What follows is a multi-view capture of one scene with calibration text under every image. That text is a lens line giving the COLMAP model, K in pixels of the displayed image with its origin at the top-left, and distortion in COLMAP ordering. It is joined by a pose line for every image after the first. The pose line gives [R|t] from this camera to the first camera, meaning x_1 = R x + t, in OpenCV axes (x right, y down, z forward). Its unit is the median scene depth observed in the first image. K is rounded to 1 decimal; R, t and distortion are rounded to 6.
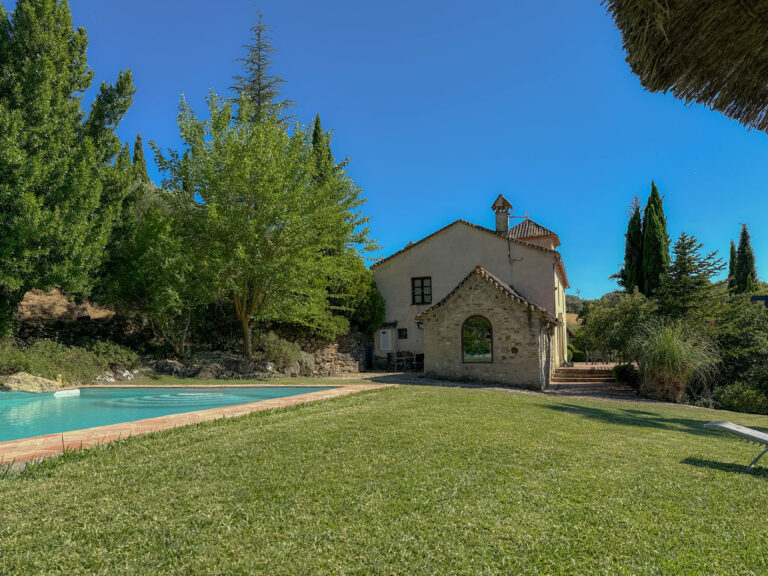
lens RADIAL K [[619.7, 0, 387.0], [0, 619.7, 287.9], [0, 0, 1]] dist [0.018550, -0.006948]
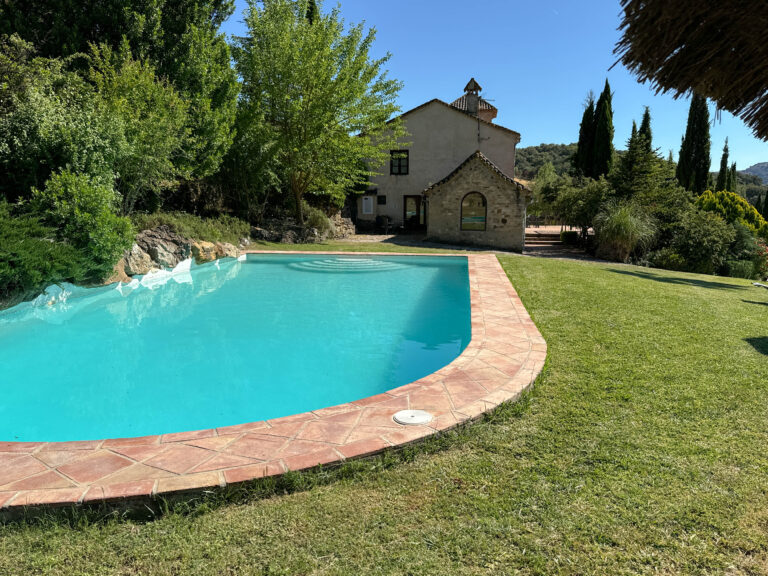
lens RADIAL K [[619.7, 0, 381.2], [0, 619.7, 285.8], [0, 0, 1]] dist [0.018550, -0.006948]
pose [[0.981583, -0.002953, 0.191016, -0.268872], [-0.041826, 0.972299, 0.229966, -0.048822], [-0.186404, -0.233720, 0.954269, -0.179211]]
